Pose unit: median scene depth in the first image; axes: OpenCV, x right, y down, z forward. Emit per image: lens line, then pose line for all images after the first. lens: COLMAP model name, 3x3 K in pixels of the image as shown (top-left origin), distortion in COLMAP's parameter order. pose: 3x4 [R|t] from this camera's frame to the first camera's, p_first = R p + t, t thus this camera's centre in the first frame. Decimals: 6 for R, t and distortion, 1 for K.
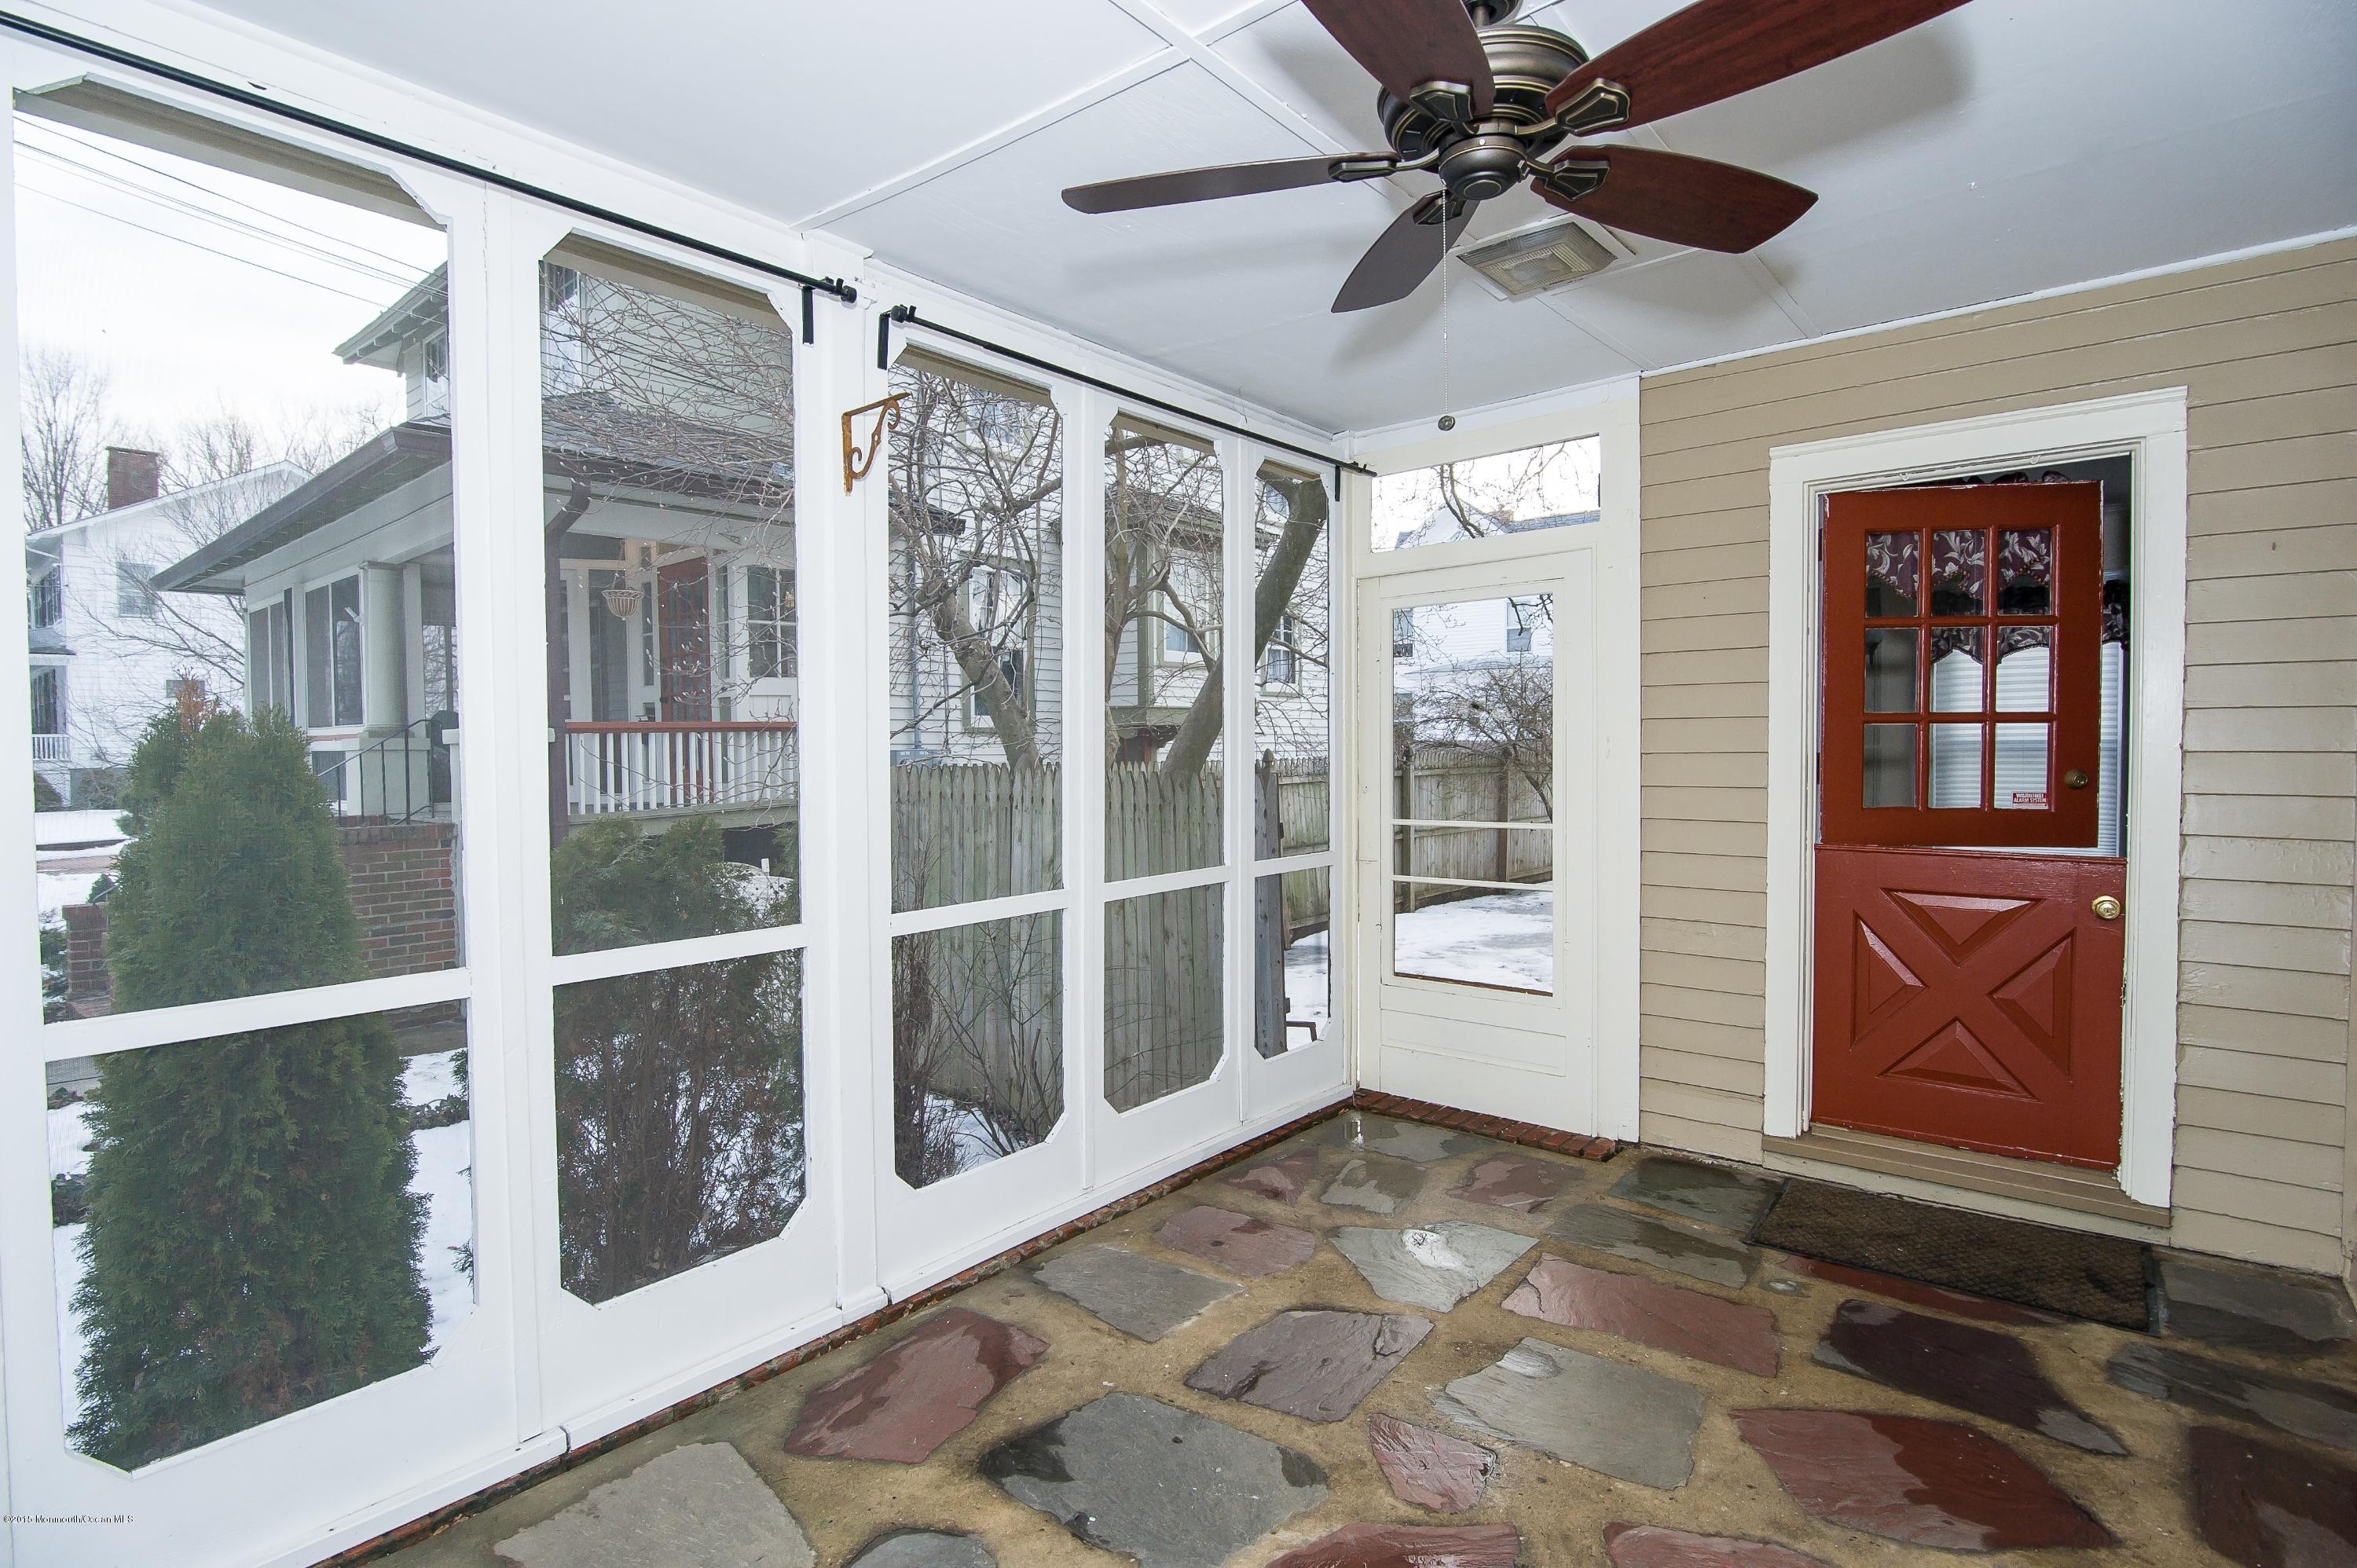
lens RADIAL K [[1144.6, 0, 1181.0], [0, 1144.6, 777.5], [0, 0, 1]] dist [-0.019193, -0.000197]
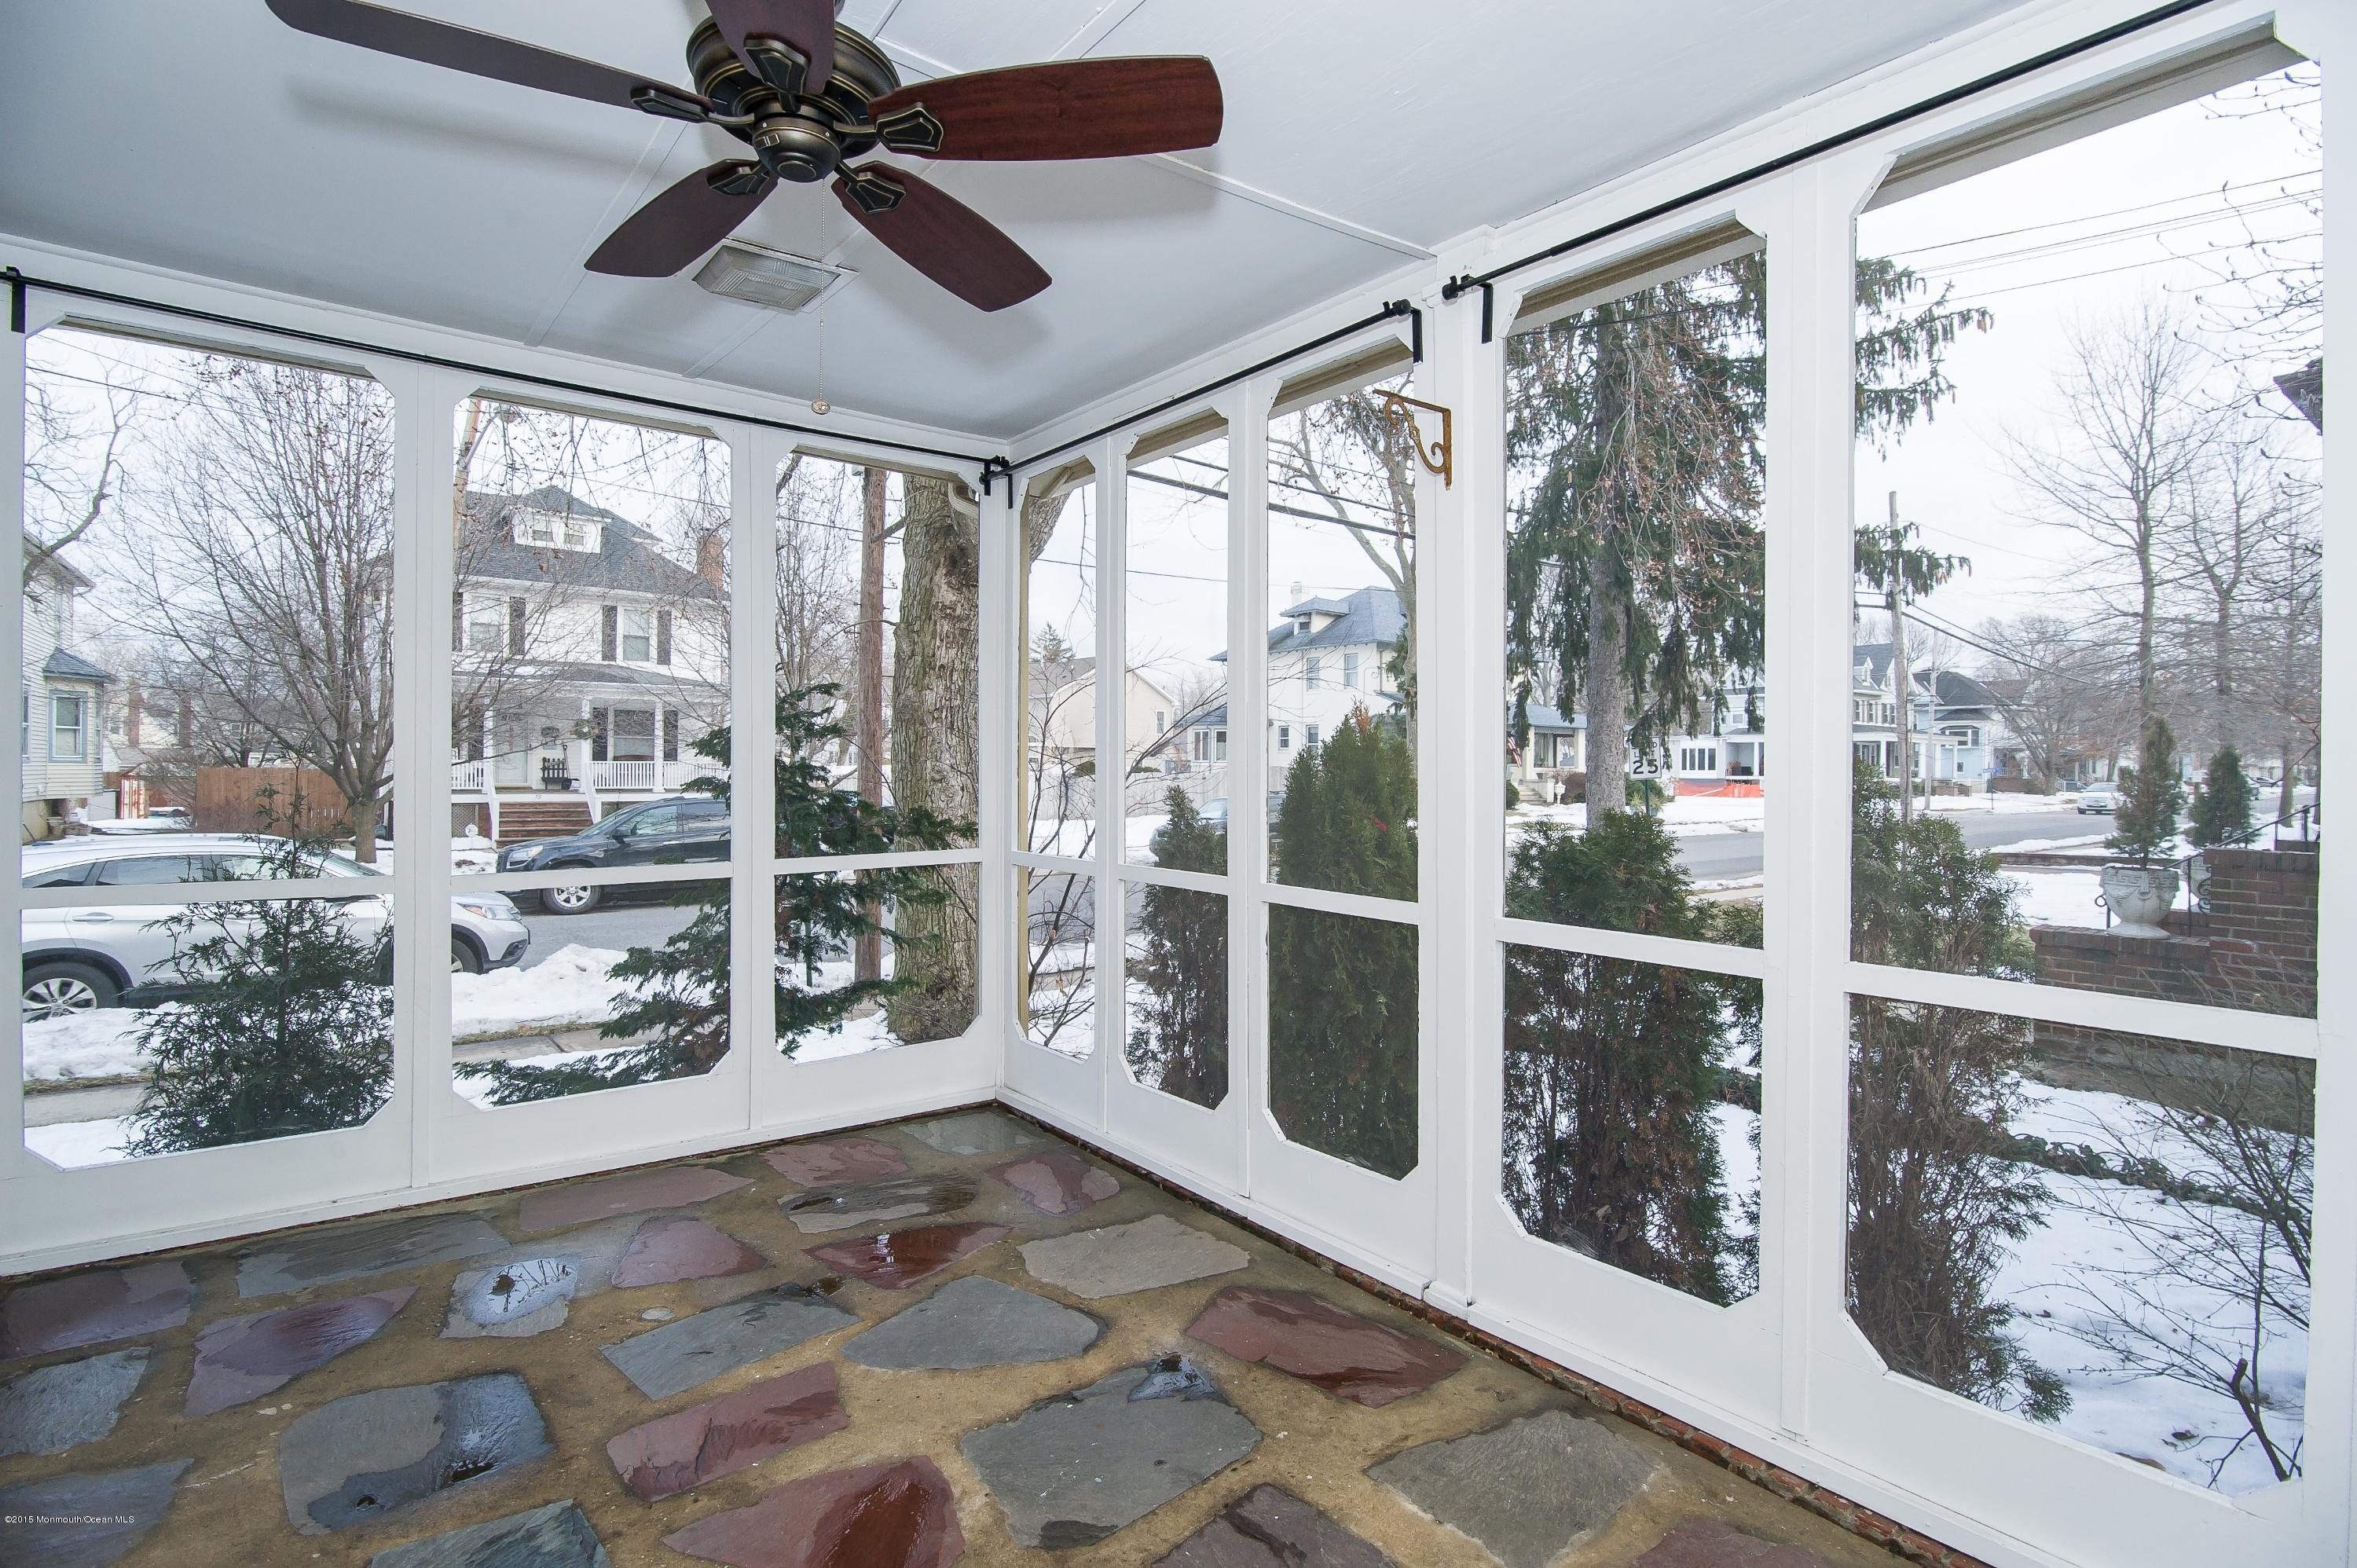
lens RADIAL K [[1144.6, 0, 1181.0], [0, 1144.6, 777.5], [0, 0, 1]] dist [-0.019193, -0.000197]
pose [[-0.212310, 0.020001, -0.976998, 0.818276], [-0.034758, 0.999003, 0.028005, -0.014565], [0.976584, 0.039905, -0.211403, 1.075485]]
